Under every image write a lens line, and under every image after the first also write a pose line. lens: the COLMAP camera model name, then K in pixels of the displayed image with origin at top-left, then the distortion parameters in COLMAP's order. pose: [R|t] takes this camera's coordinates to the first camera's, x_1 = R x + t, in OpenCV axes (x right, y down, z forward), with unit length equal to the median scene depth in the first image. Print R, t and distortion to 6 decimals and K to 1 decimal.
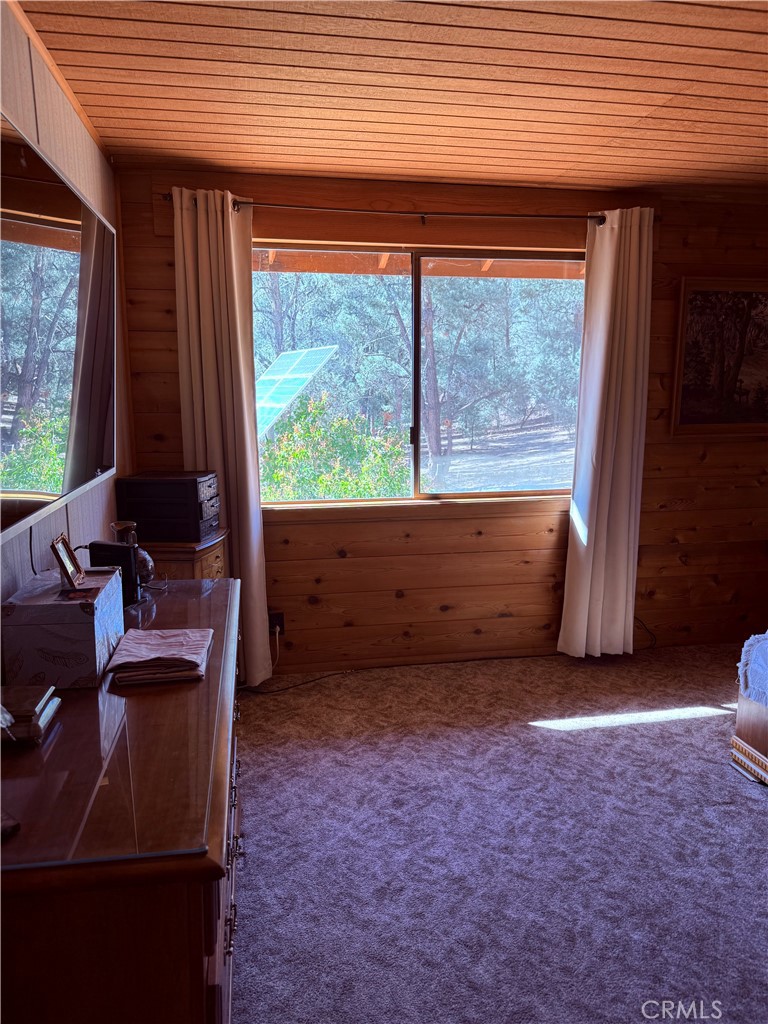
lens RADIAL K [[731.9, 0, 390.5], [0, 731.9, 508.0], [0, 0, 1]] dist [0.088219, 0.000009]
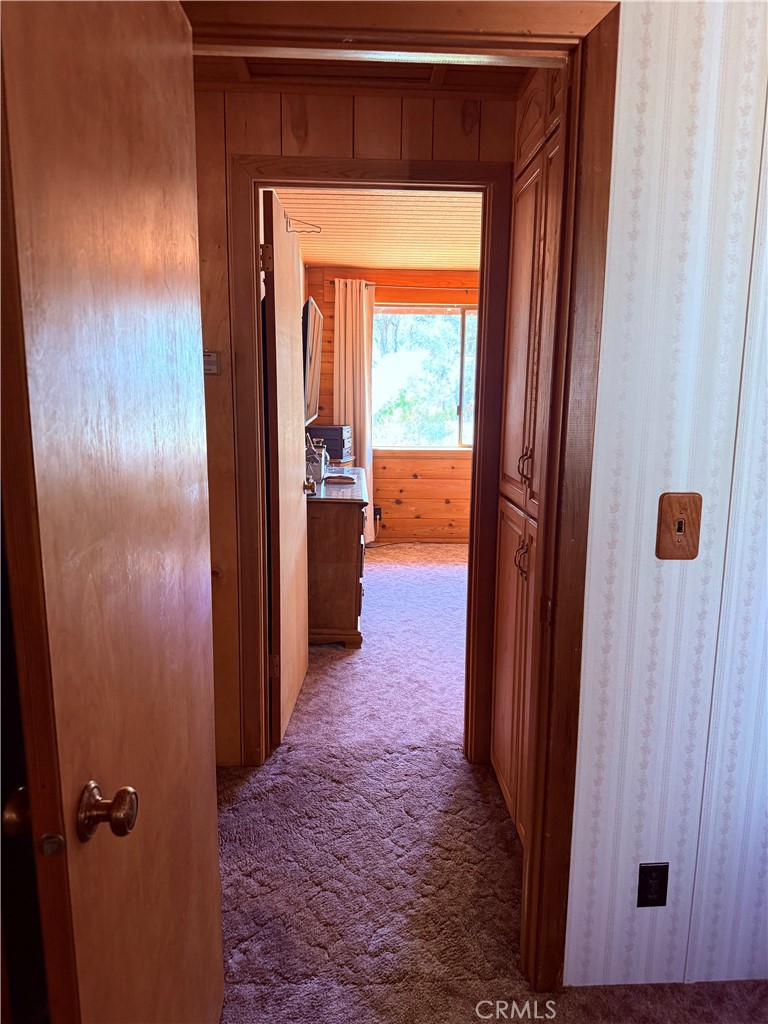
lens RADIAL K [[731.9, 0, 381.7], [0, 731.9, 515.2], [0, 0, 1]] dist [0.088219, 0.000009]
pose [[0.988943, 0.040887, -0.142548, 0.125122], [-0.038884, 0.999102, 0.016809, 0.147451], [0.143108, -0.011080, 0.989645, -0.874344]]
